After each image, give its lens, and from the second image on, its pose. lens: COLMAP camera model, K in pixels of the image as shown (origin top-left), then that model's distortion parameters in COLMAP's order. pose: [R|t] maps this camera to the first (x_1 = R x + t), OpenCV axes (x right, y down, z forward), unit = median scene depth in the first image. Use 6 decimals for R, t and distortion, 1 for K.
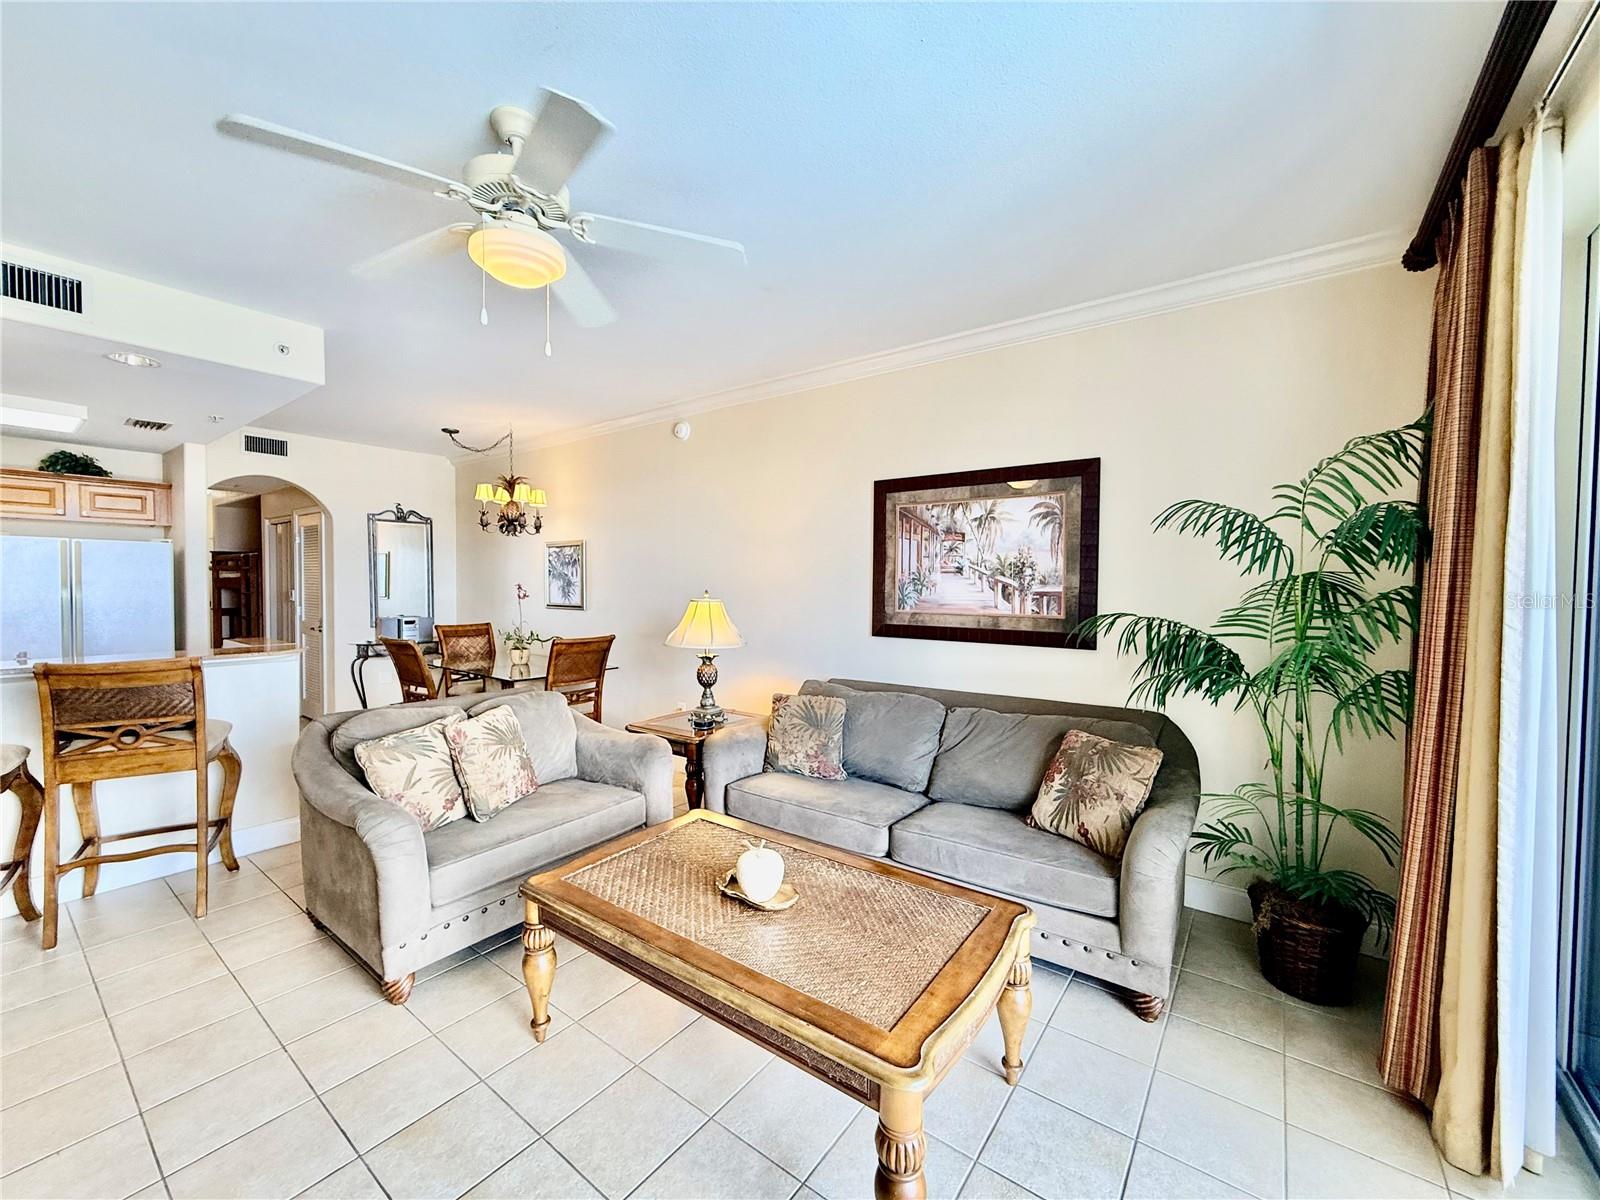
lens RADIAL K [[639.5, 0, 794.1], [0, 639.5, 598.5], [0, 0, 1]] dist [0.000903, 0.000281]
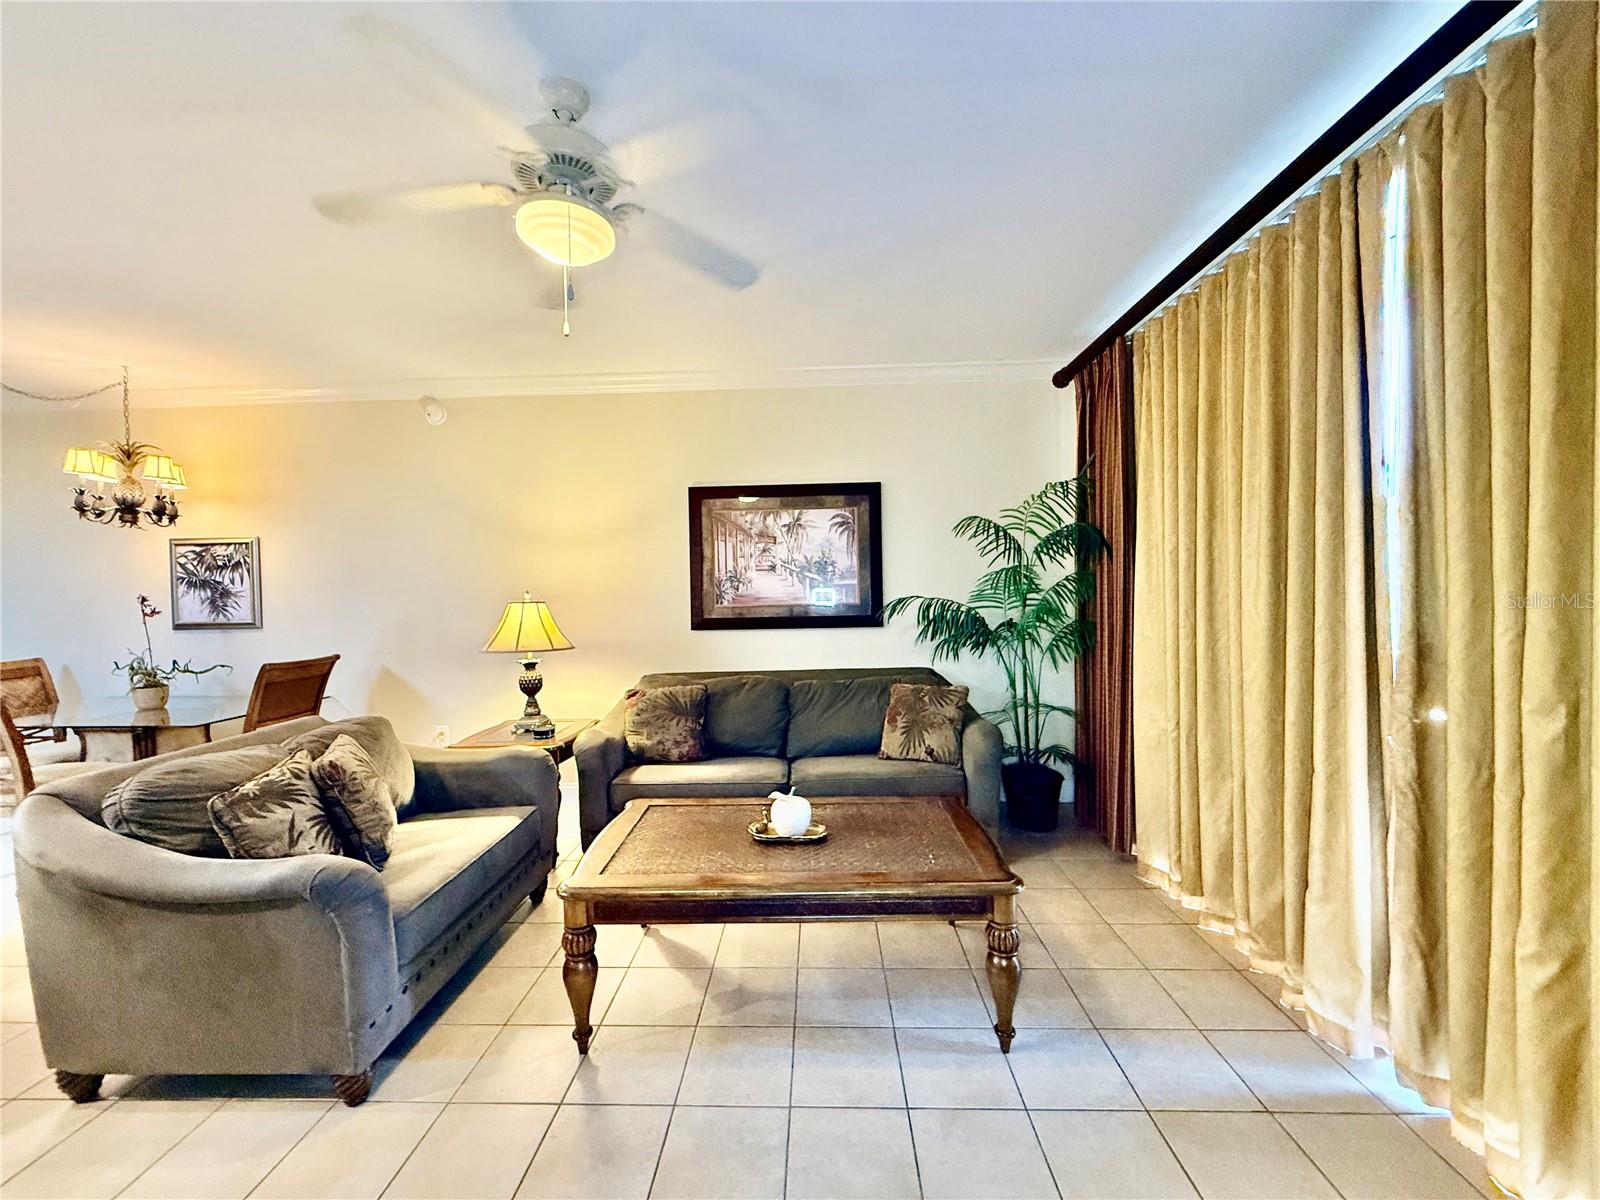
lens RADIAL K [[639.5, 0, 796.3], [0, 639.5, 595.4], [0, 0, 1]] dist [0.000903, 0.000281]
pose [[0.818724, -0.024852, 0.573649, -0.384932], [0.039460, 0.999136, -0.013033, 0.022975], [-0.572830, 0.033306, 0.818997, 0.013459]]
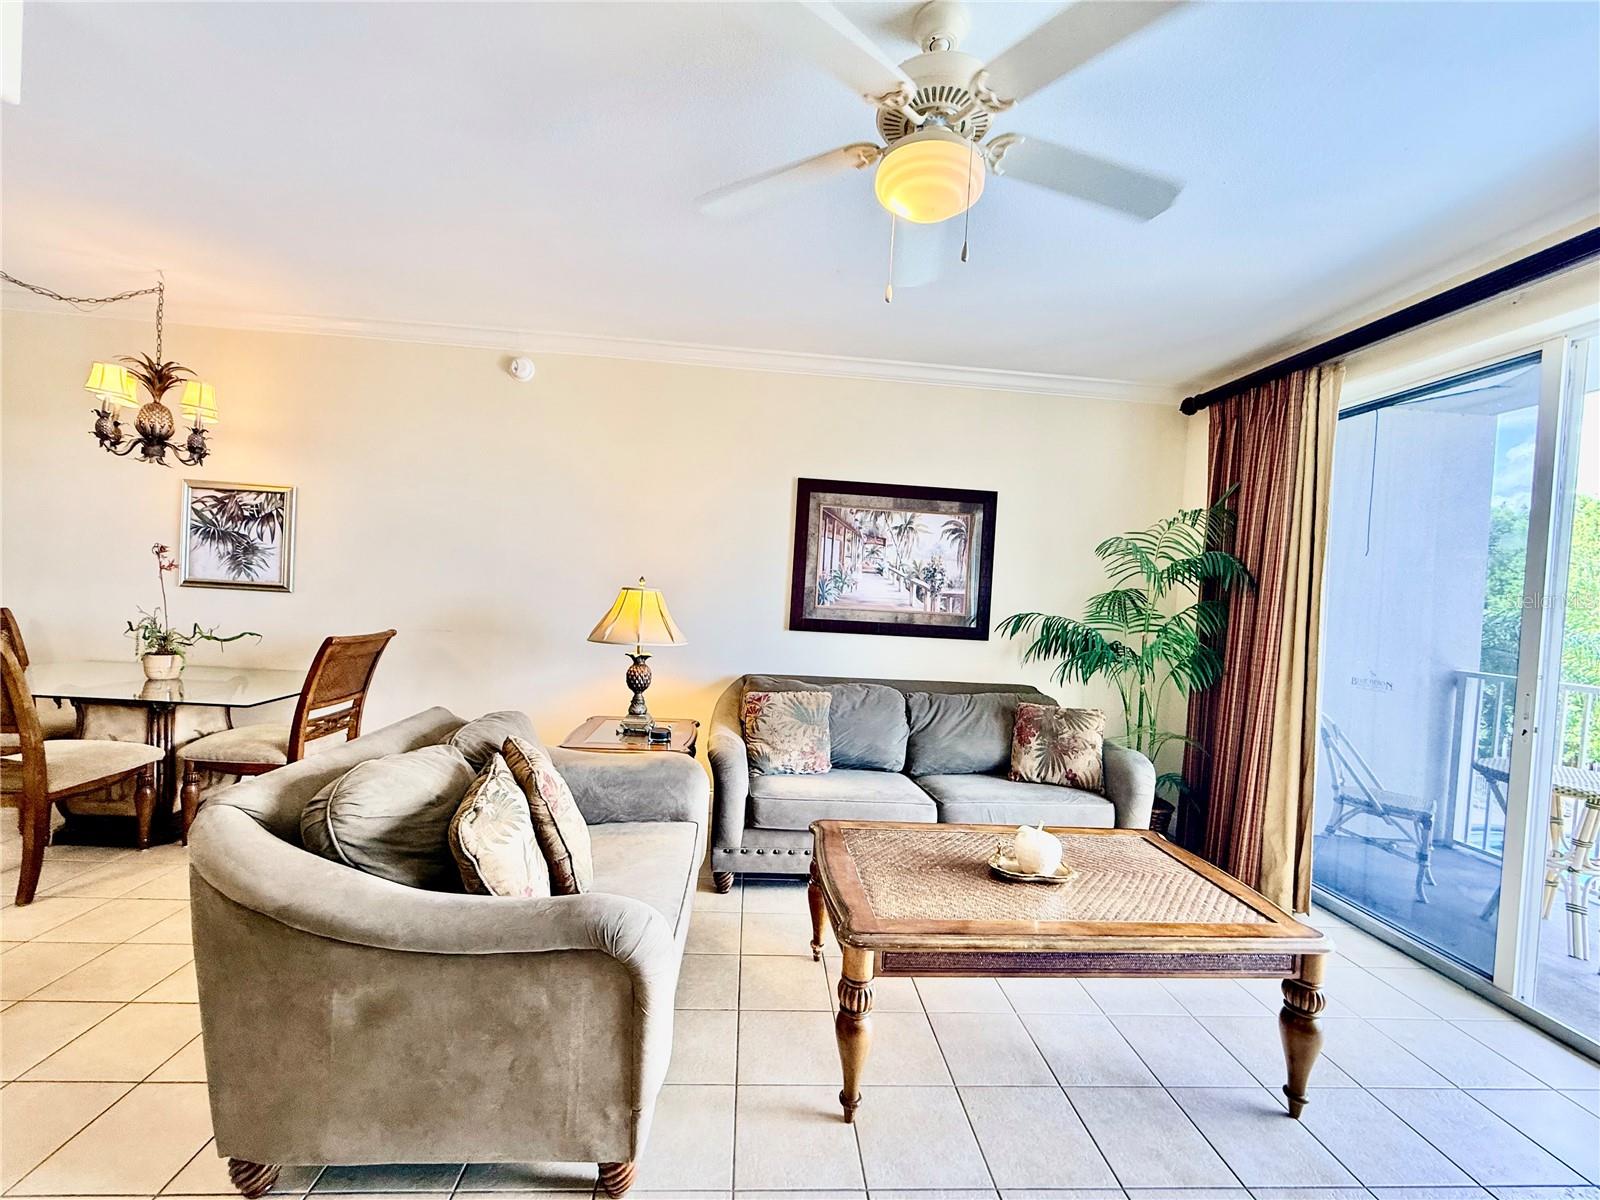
lens RADIAL K [[639.5, 0, 800.3], [0, 639.5, 595.6], [0, 0, 1]] dist [0.000903, 0.000281]
pose [[0.752417, 0.030736, 0.657970, -0.586097], [-0.036454, 0.999323, -0.004994, 0.009182], [-0.657678, -0.020229, 0.753028, 0.249972]]
